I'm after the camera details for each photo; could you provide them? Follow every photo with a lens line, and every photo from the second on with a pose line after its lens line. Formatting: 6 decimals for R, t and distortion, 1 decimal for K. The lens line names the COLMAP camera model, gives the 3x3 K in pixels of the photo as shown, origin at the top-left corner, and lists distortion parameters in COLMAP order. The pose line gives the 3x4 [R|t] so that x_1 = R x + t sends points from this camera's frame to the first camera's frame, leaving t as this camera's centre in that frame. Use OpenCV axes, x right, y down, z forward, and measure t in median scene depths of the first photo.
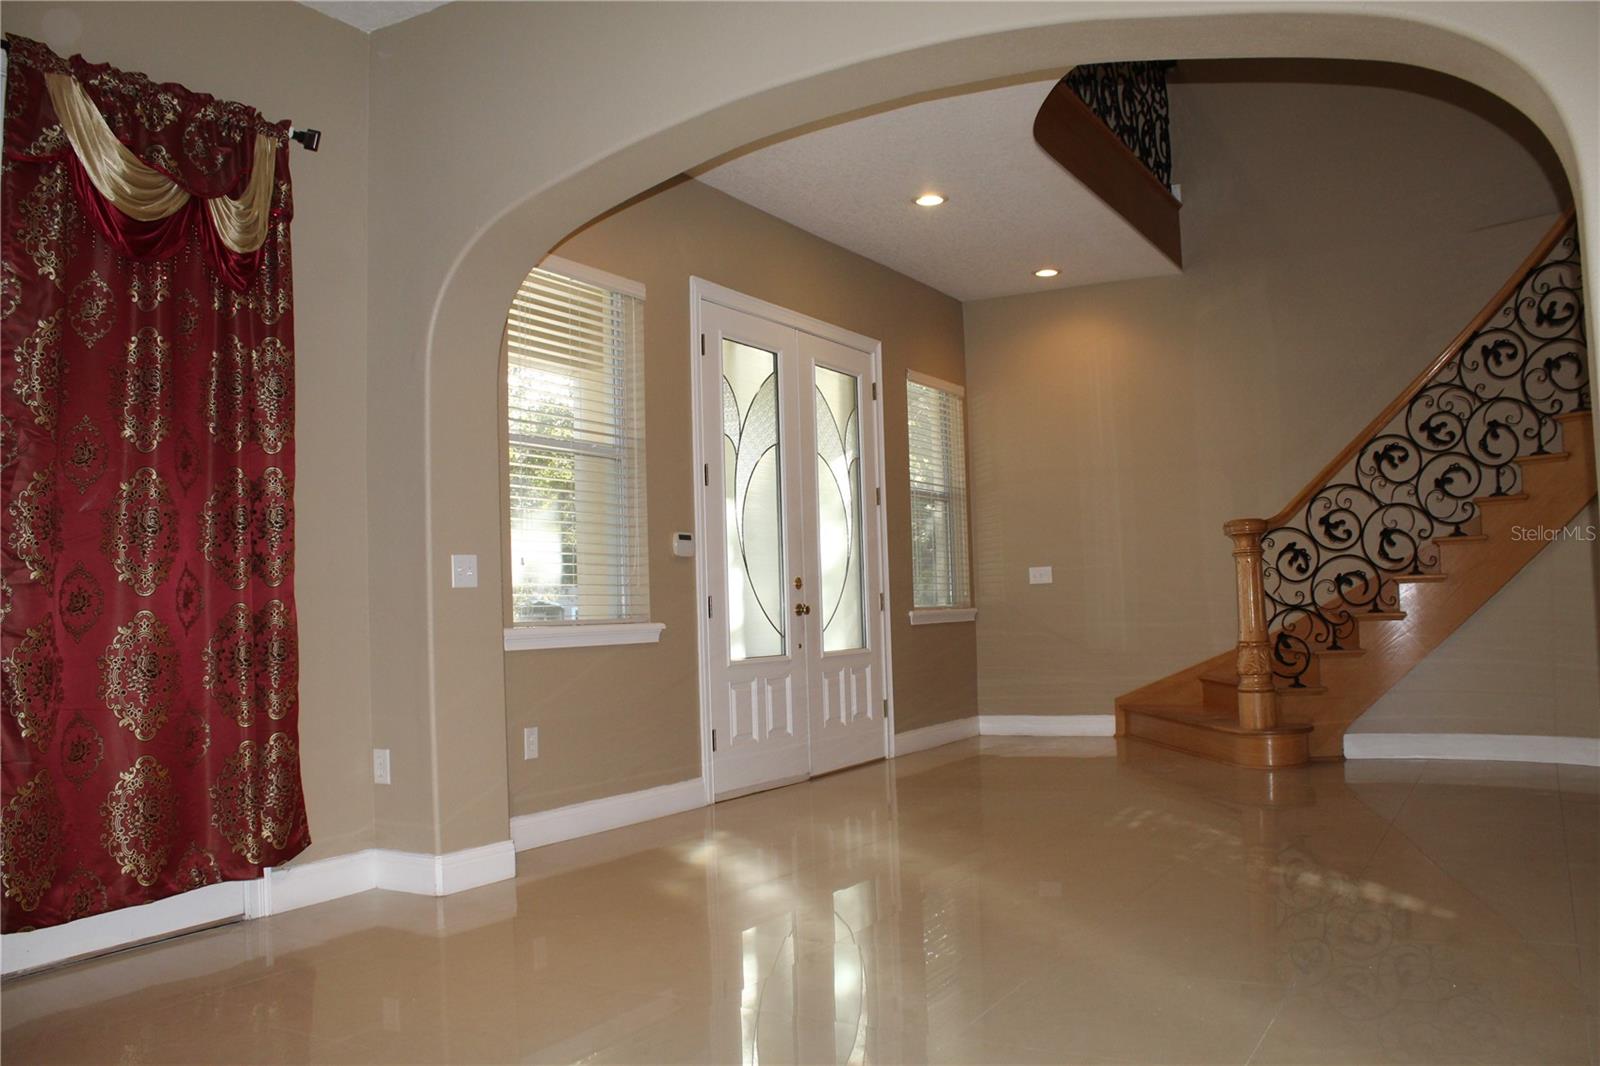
lens RADIAL K [[1320.3, 0, 806.8], [0, 1320.3, 529.6], [0, 0, 1]] dist [-0.170764, 0.150079]
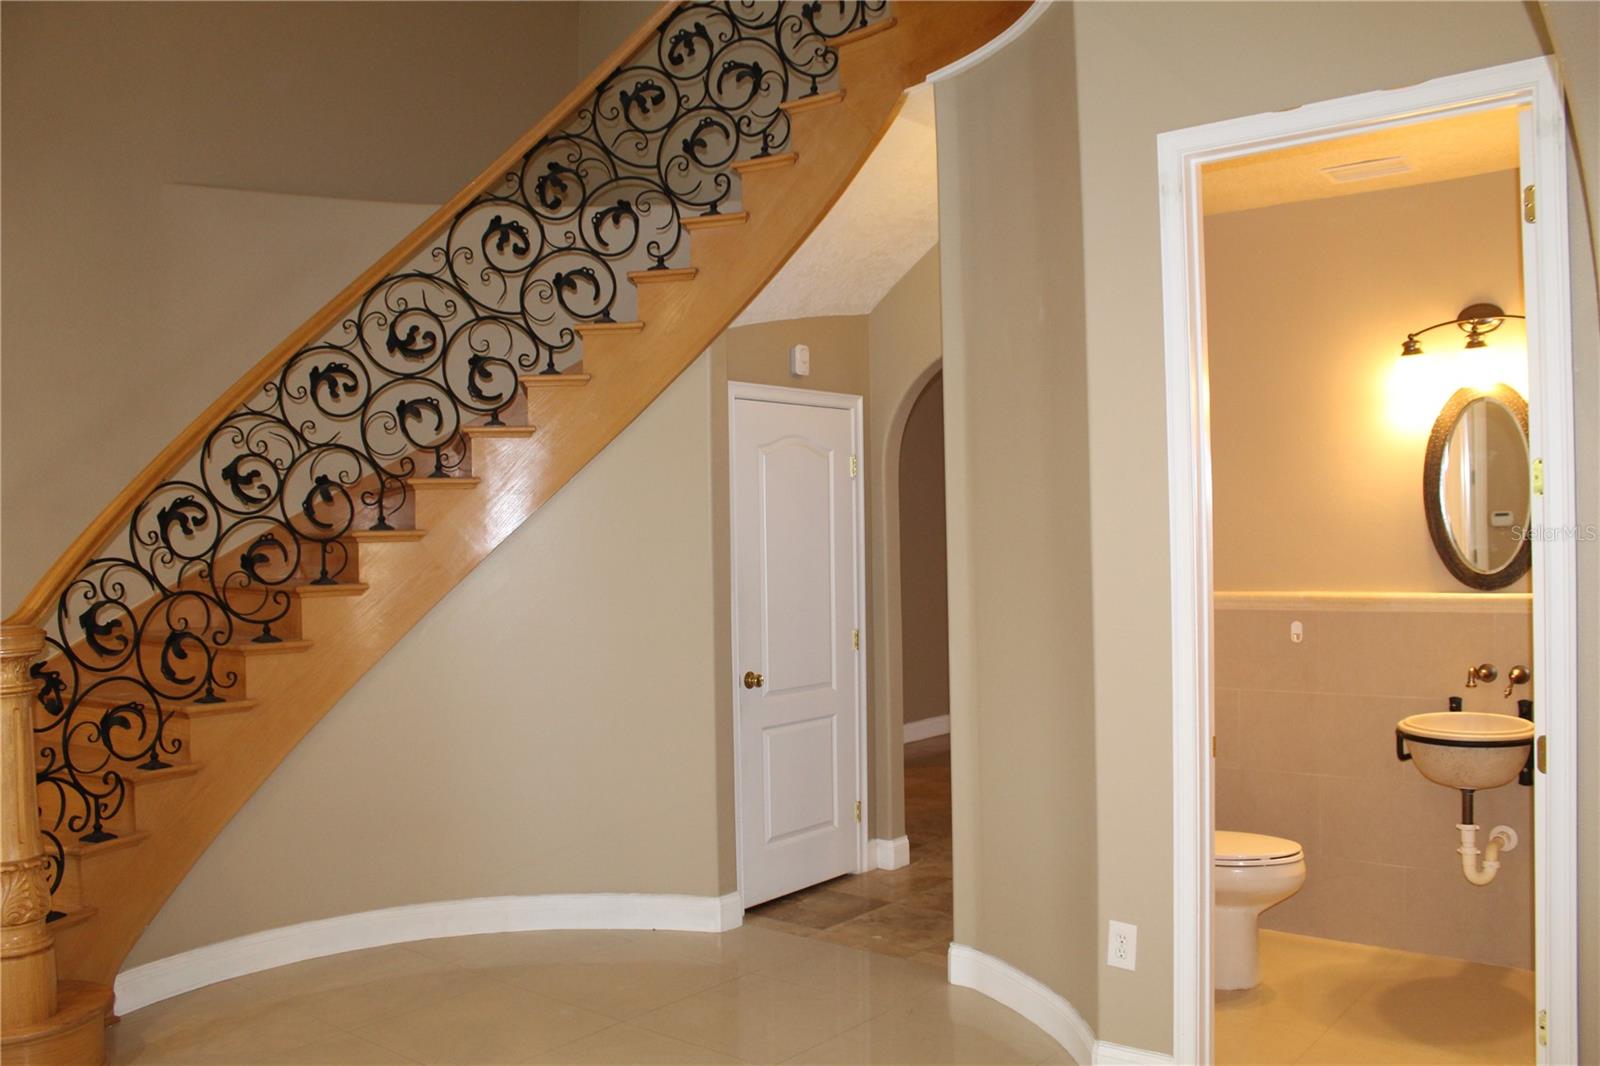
lens RADIAL K [[1320.3, 0, 806.8], [0, 1320.3, 529.6], [0, 0, 1]] dist [-0.170764, 0.150079]
pose [[0.159457, 0.027725, 0.986815, -0.117111], [-0.037164, 0.999066, -0.022064, -0.049141], [-0.986505, -0.033156, 0.160338, 0.606907]]
